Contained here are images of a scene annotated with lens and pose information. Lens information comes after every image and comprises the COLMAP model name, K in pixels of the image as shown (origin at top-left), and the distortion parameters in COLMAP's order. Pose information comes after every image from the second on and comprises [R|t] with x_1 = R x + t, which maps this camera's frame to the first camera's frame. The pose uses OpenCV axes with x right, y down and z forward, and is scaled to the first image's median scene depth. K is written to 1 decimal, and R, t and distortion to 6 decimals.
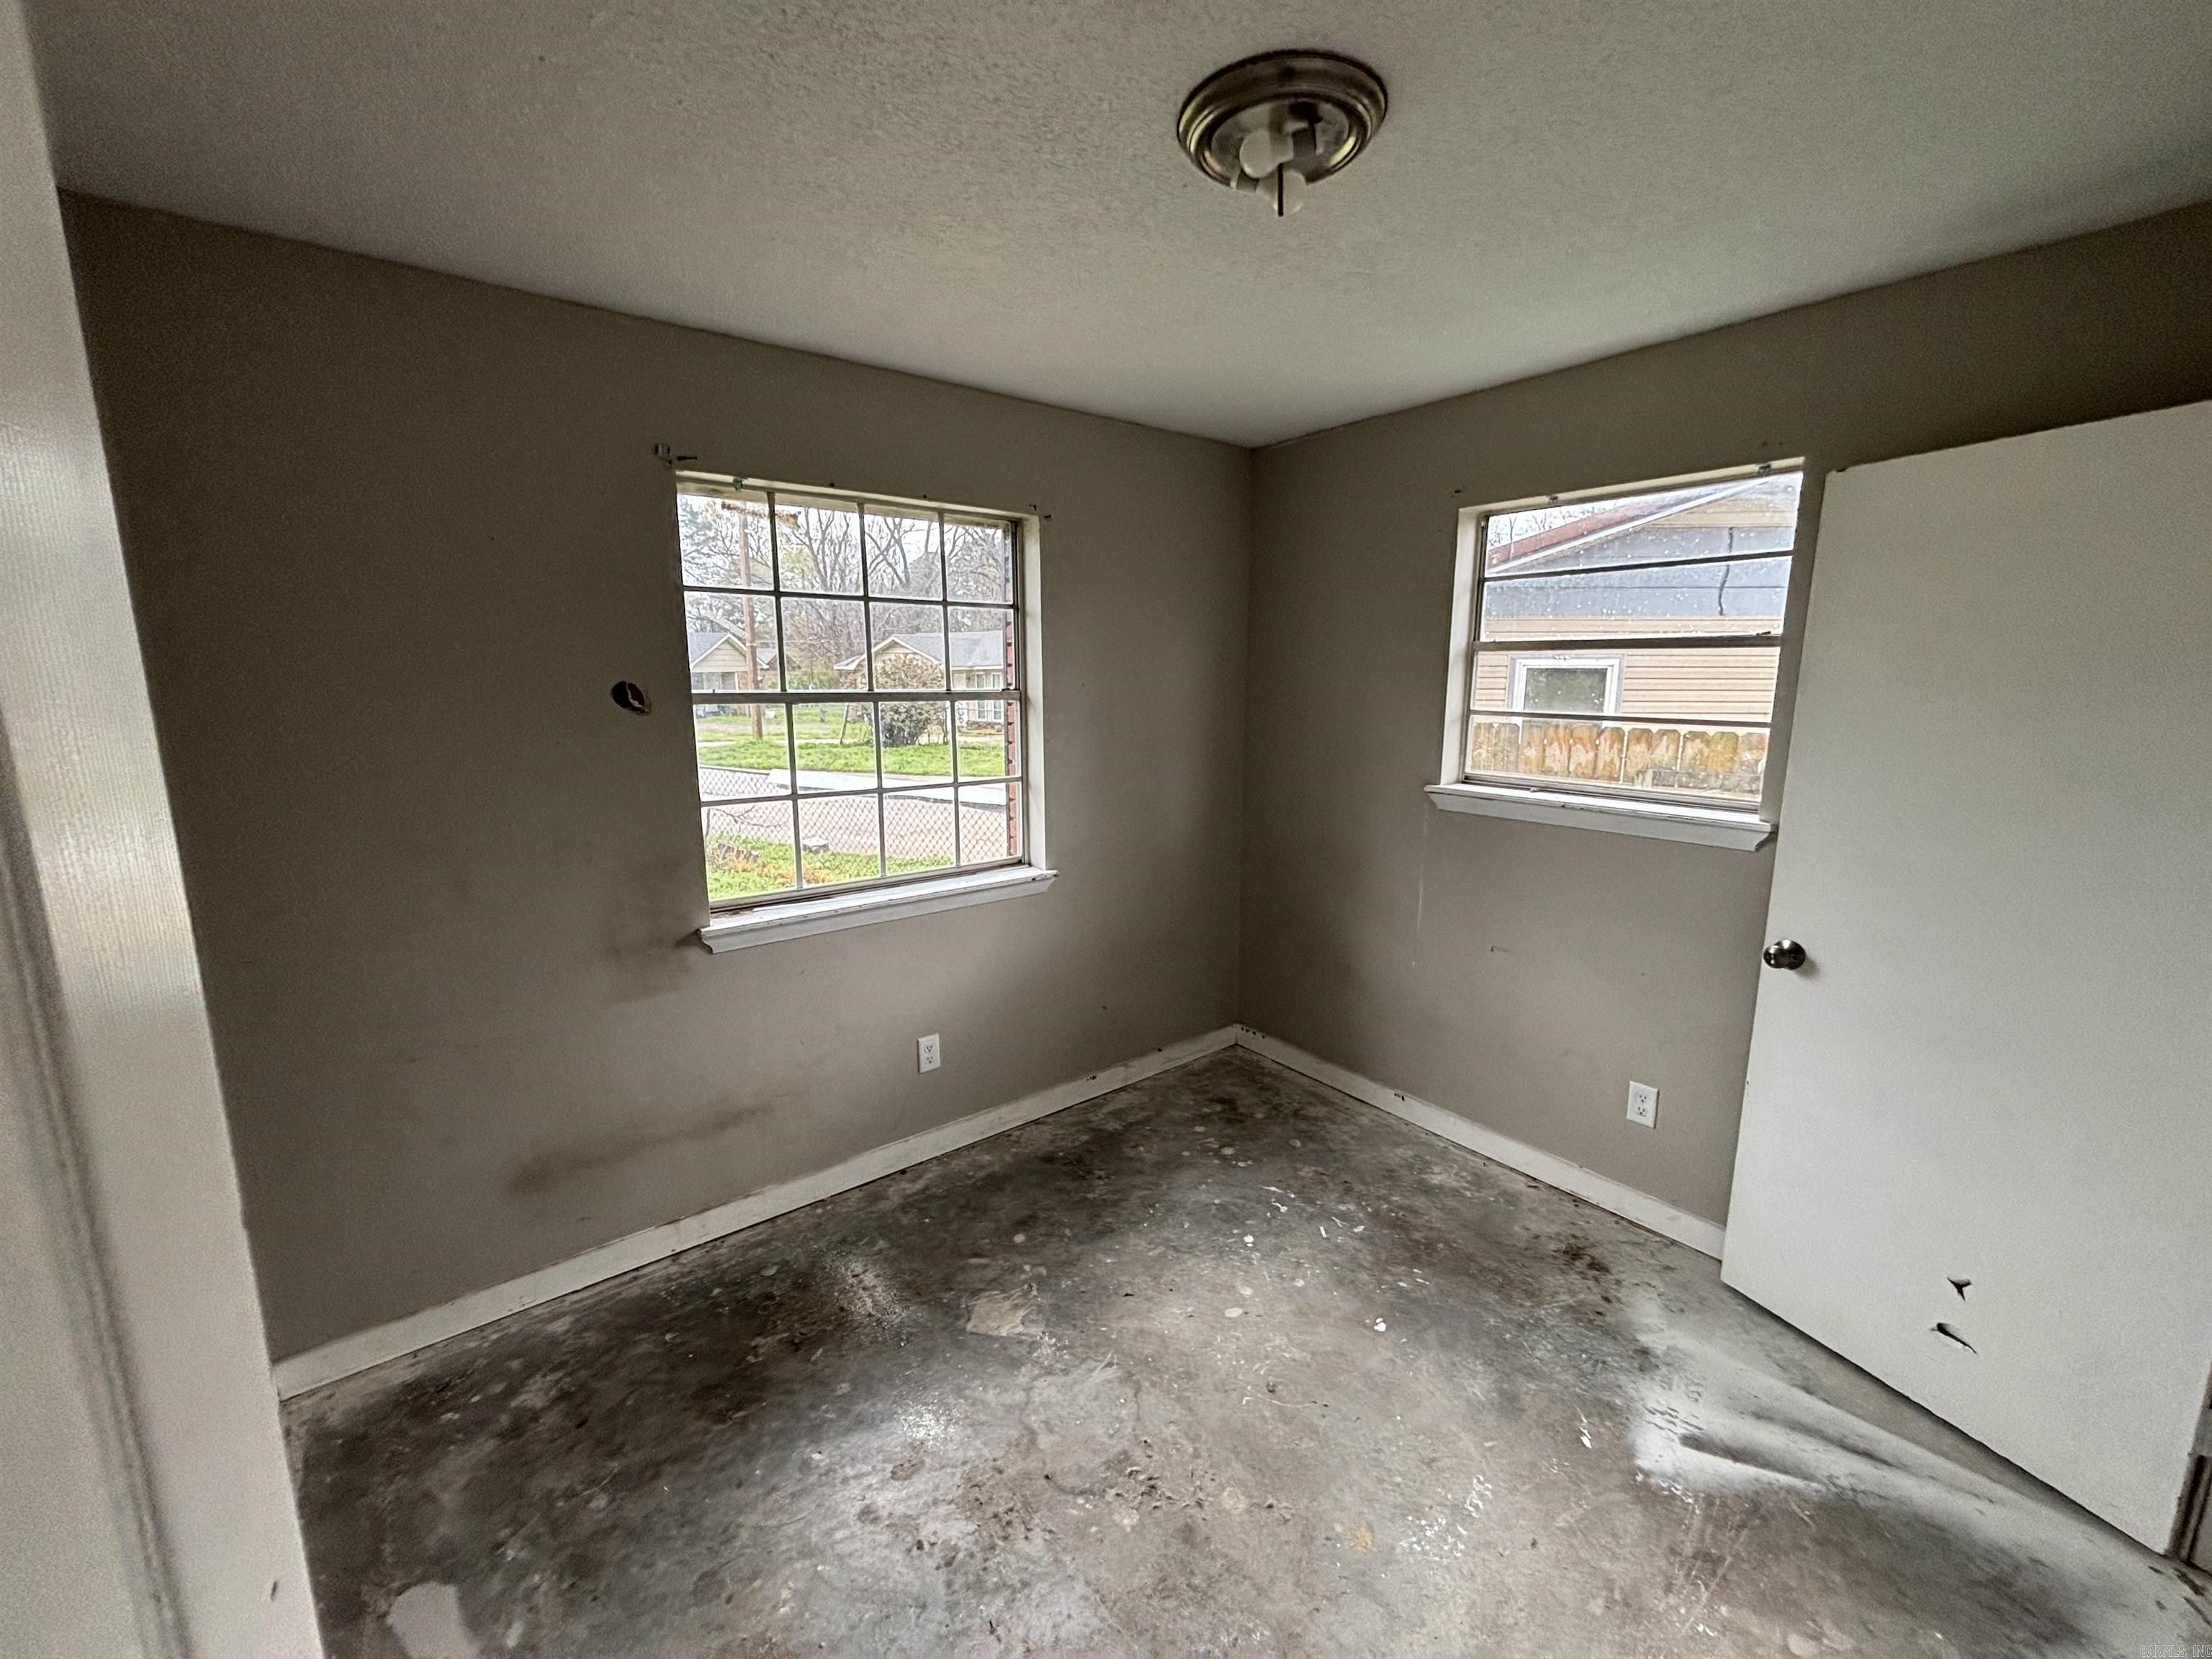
lens RADIAL K [[905.9, 0, 1119.5], [0, 905.9, 831.0], [0, 0, 1]] dist [0.018308, -0.000302]
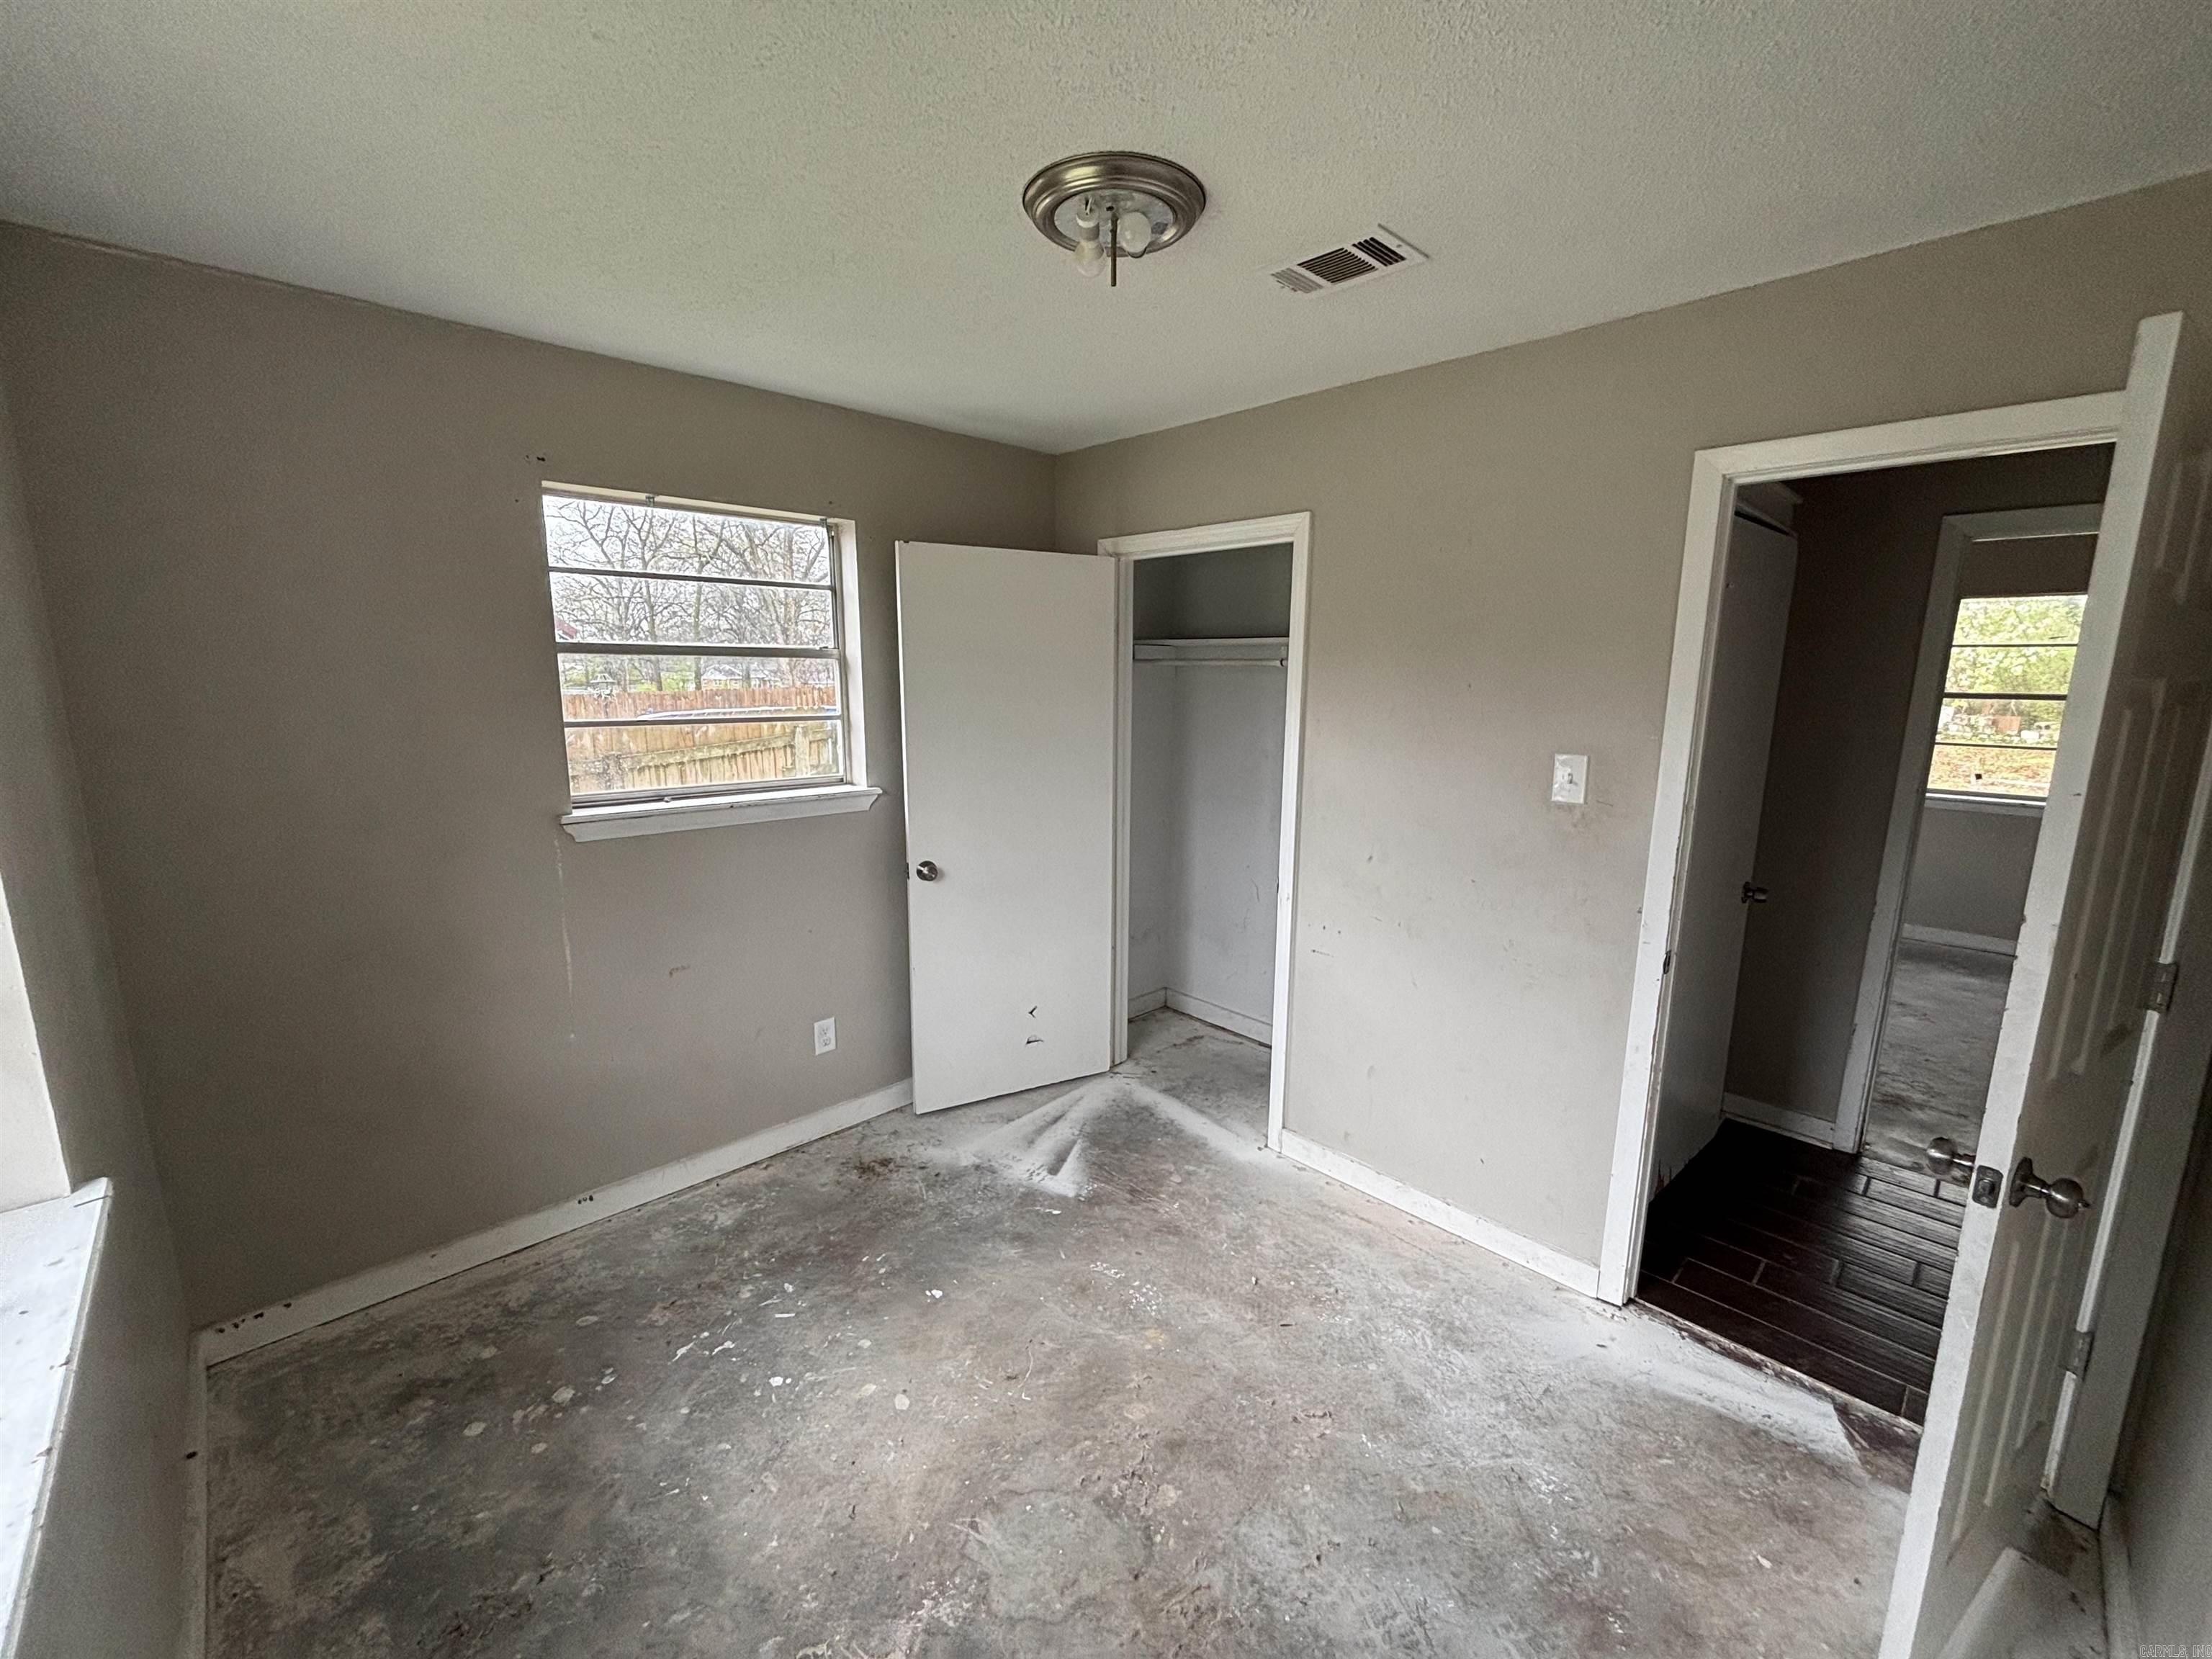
lens RADIAL K [[905.9, 0, 1097.1], [0, 905.9, 827.6], [0, 0, 1]] dist [0.018308, -0.000302]
pose [[-0.087936, -0.175538, 0.980538, -0.706262], [0.167308, 0.967764, 0.188255, -0.159333], [-0.981975, 0.180607, -0.055732, 0.806245]]
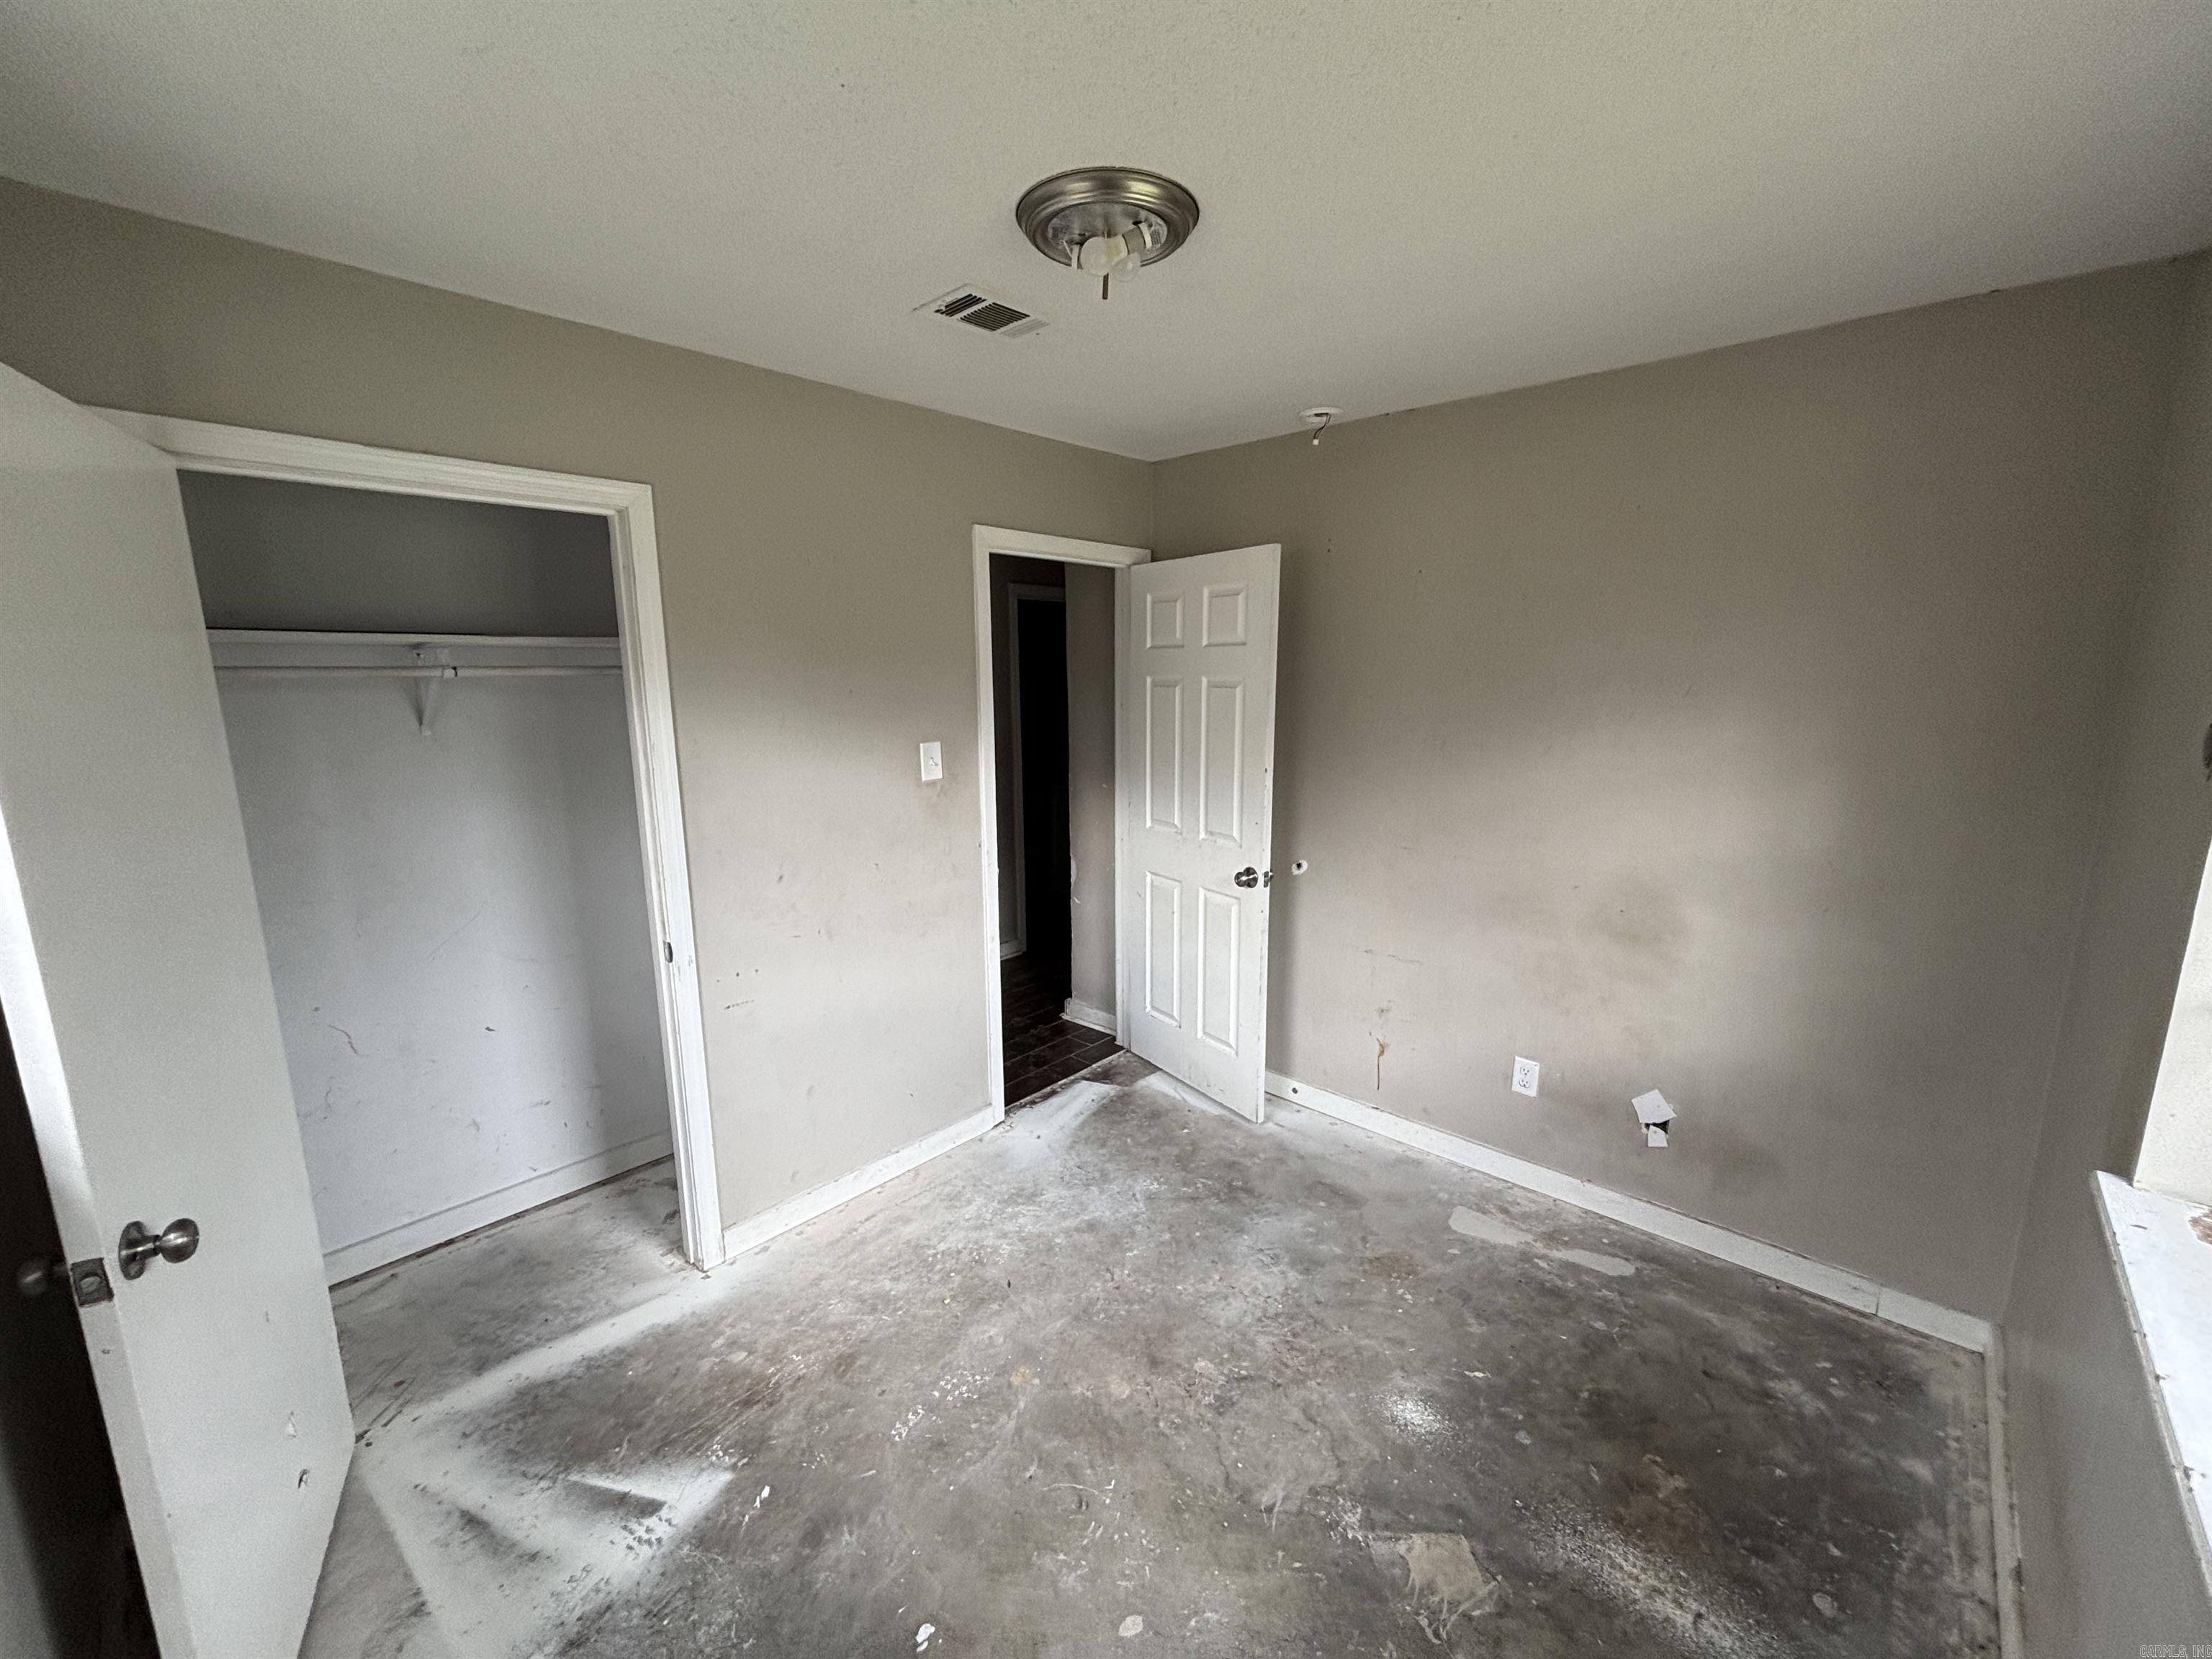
lens RADIAL K [[905.9, 0, 1109.6], [0, 905.9, 835.2], [0, 0, 1]] dist [0.018308, -0.000302]
pose [[-0.988618, 0.034337, -0.146480, 0.236751], [-0.020079, 0.934785, 0.354647, -0.301981], [0.149105, 0.353551, -0.923455, 1.516302]]
